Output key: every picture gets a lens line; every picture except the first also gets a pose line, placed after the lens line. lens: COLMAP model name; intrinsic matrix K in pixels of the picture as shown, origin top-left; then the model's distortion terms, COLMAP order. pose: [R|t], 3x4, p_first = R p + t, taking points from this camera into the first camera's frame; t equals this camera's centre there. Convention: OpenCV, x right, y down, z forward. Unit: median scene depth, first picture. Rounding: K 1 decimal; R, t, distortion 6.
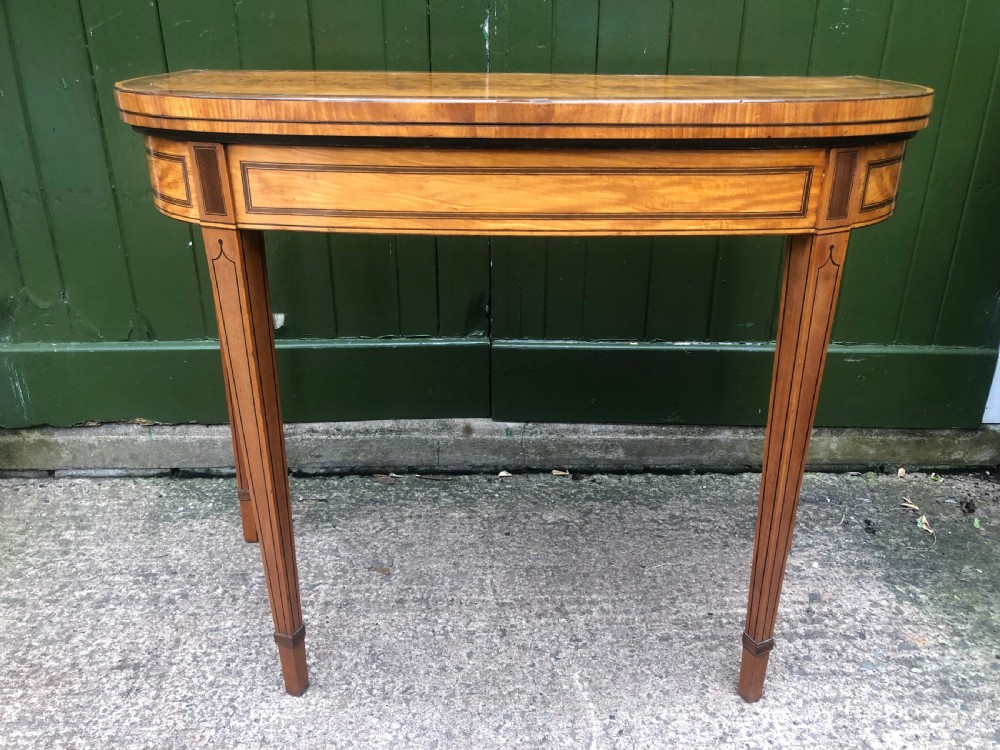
lens RADIAL K [[813.5, 0, 508.6], [0, 813.5, 370.5], [0, 0, 1]] dist [0.000246, 0.012145]
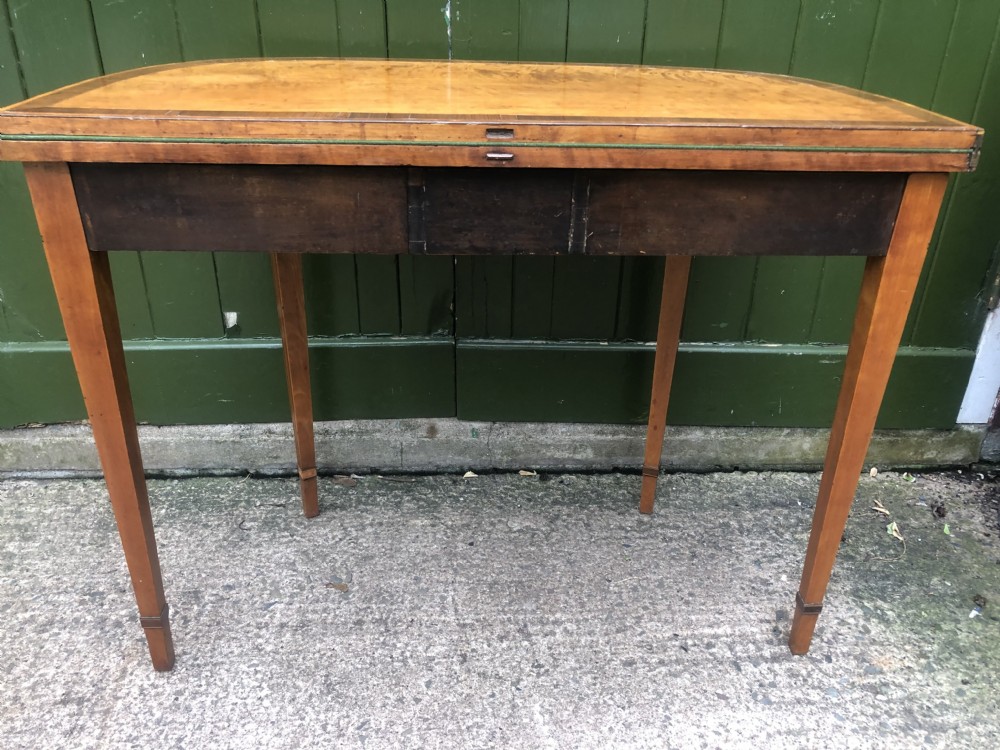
lens RADIAL K [[813.5, 0, 510.2], [0, 813.5, 365.7], [0, 0, 1]] dist [0.000246, 0.012145]
pose [[0.999632, 0.002217, 0.027031, 0.020339], [-0.004083, 0.997594, 0.069203, -0.087410], [-0.026813, -0.069288, 0.997236, 0.048465]]
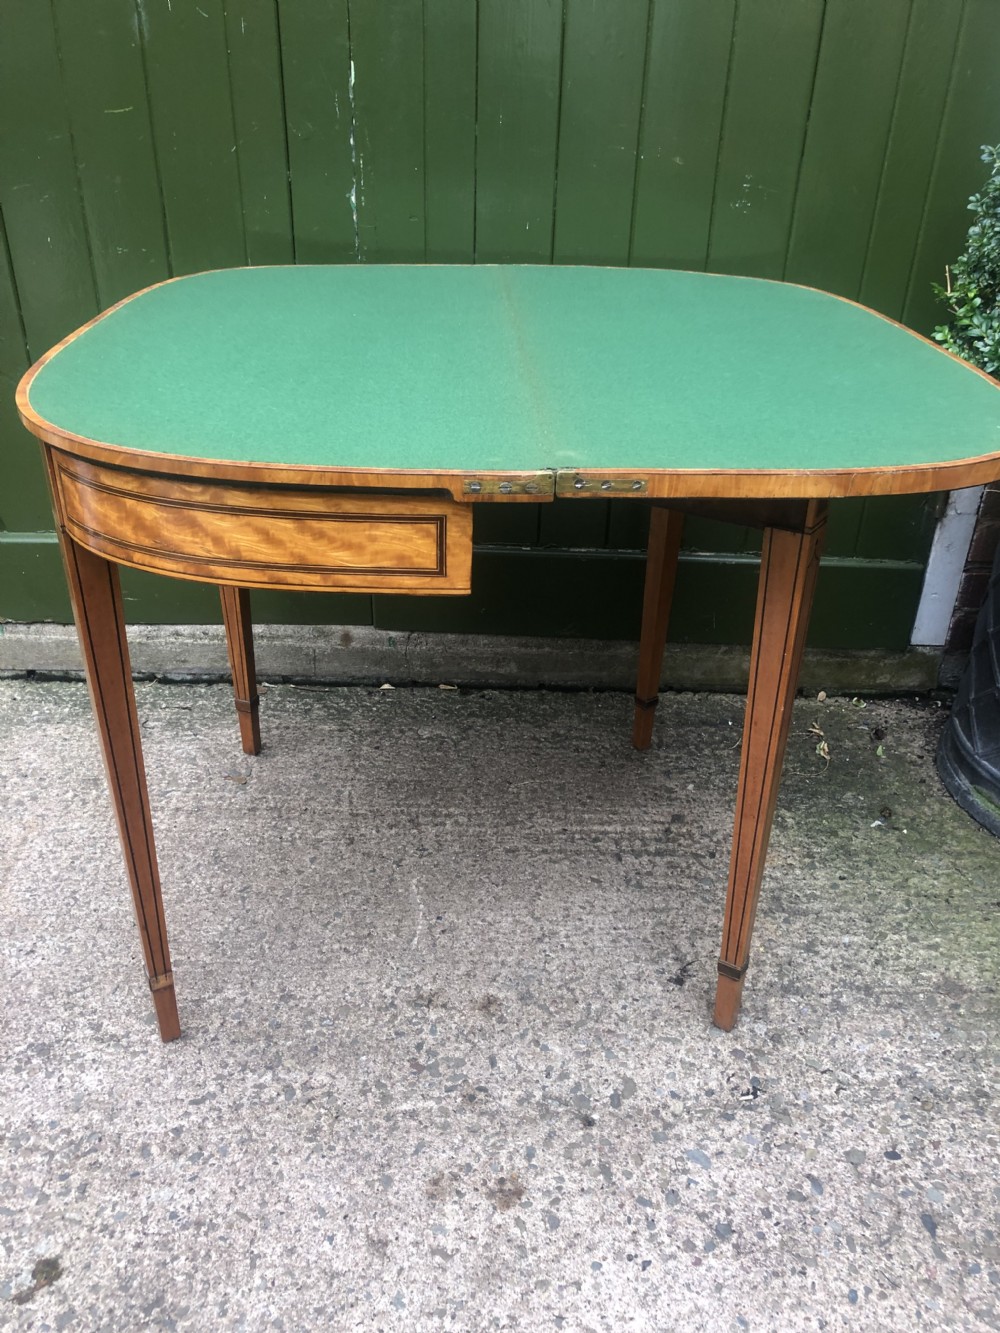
lens RADIAL K [[1084.4, 0, 499.8], [0, 1084.4, 675.3], [0, 0, 1]] dist [0.000246, 0.012145]
pose [[0.999517, 0.026927, -0.015540, 0.176295], [-0.025160, 0.994211, 0.104461, -0.020632], [0.018263, -0.104019, 0.994408, -0.269784]]
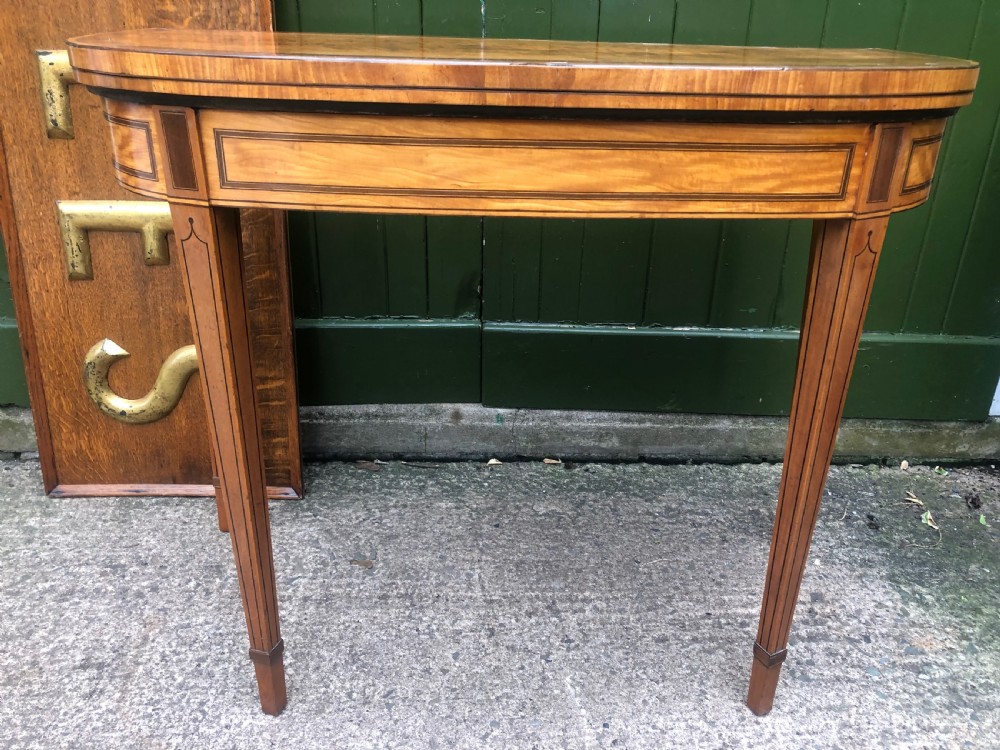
lens RADIAL K [[813.5, 0, 509.9], [0, 813.5, 365.3], [0, 0, 1]] dist [0.000246, 0.012145]
pose [[0.999783, 0.014091, 0.015342, -0.003642], [-0.014400, 0.999692, 0.020221, -0.007940], [-0.015052, -0.020437, 0.999678, 0.053013]]
